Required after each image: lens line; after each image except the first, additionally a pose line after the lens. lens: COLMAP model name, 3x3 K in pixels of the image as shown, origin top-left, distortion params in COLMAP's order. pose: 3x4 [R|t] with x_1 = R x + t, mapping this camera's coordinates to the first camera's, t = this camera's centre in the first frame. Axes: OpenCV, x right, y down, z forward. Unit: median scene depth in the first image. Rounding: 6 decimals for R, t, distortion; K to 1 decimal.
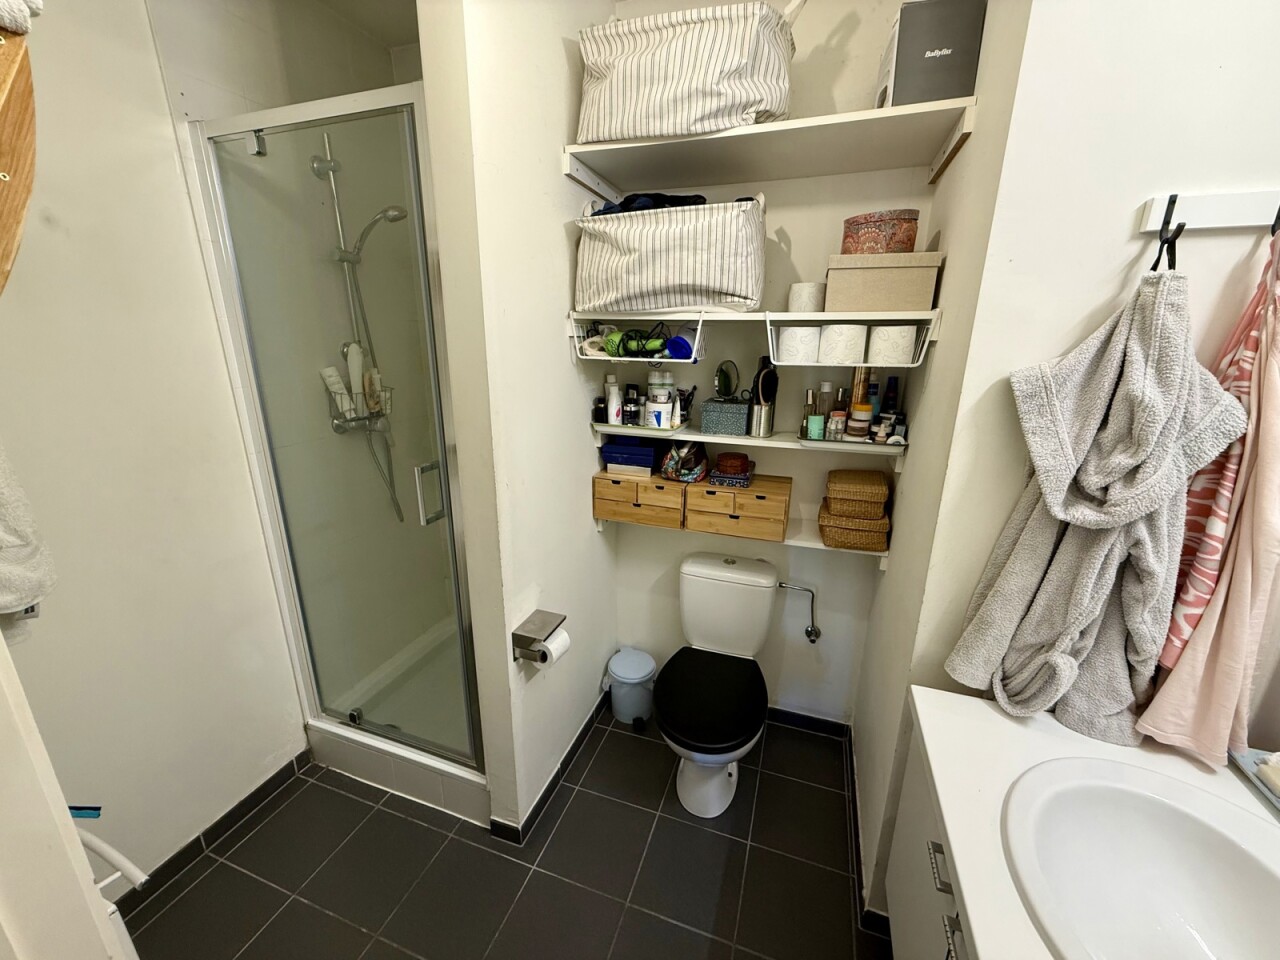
lens RADIAL K [[512.6, 0, 640.0], [0, 512.6, 480.0], [0, 0, 1]] dist [0.000811, -0.000009]
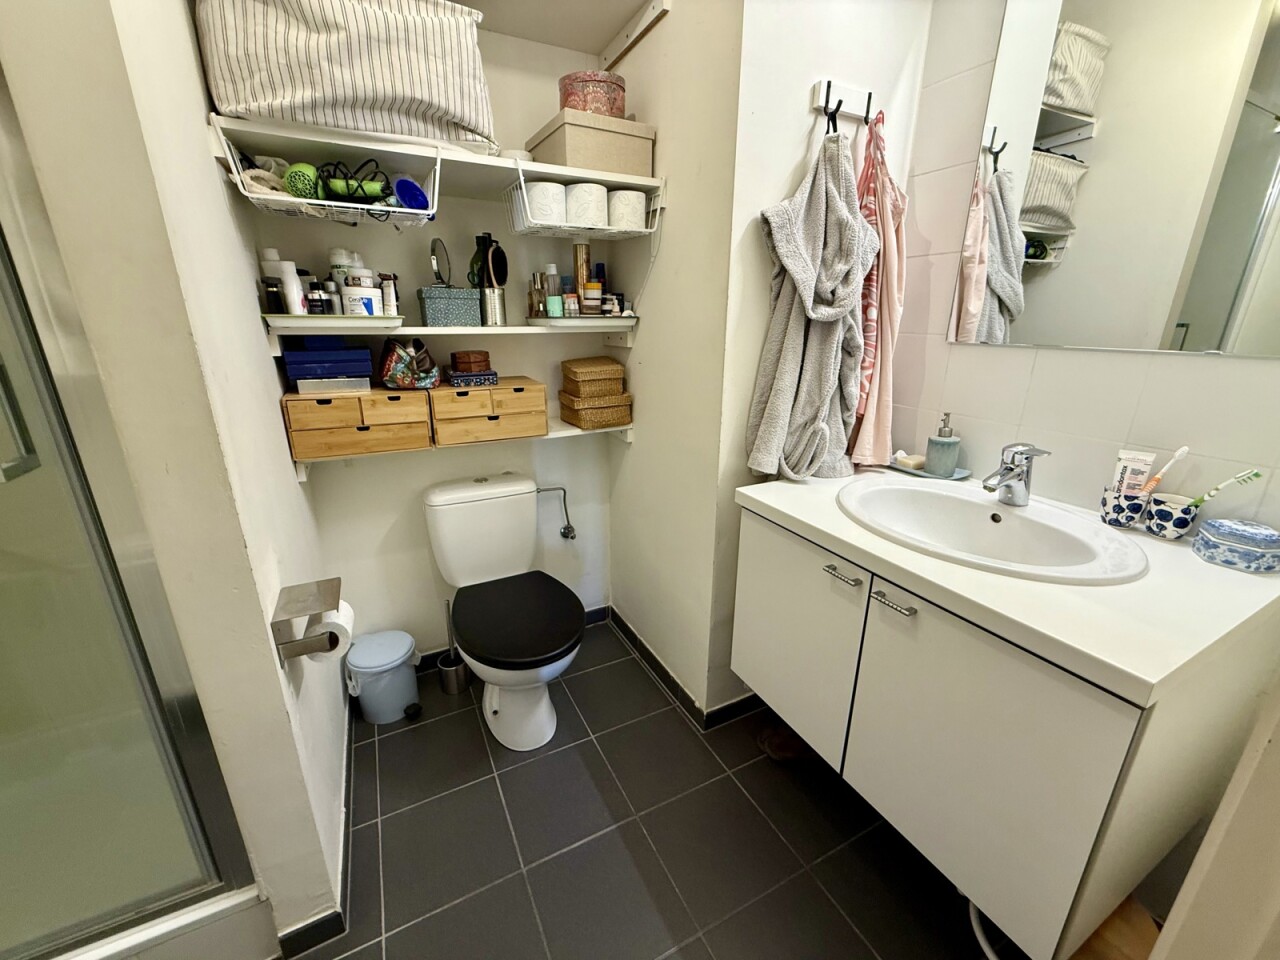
lens RADIAL K [[512.6, 0, 640.0], [0, 512.6, 480.0], [0, 0, 1]] dist [0.000811, -0.000009]
pose [[0.685541, -0.230701, 0.690515, -0.326311], [0.204782, 0.971275, 0.121197, 0.141307], [-0.698641, 0.058320, 0.713092, 0.228028]]
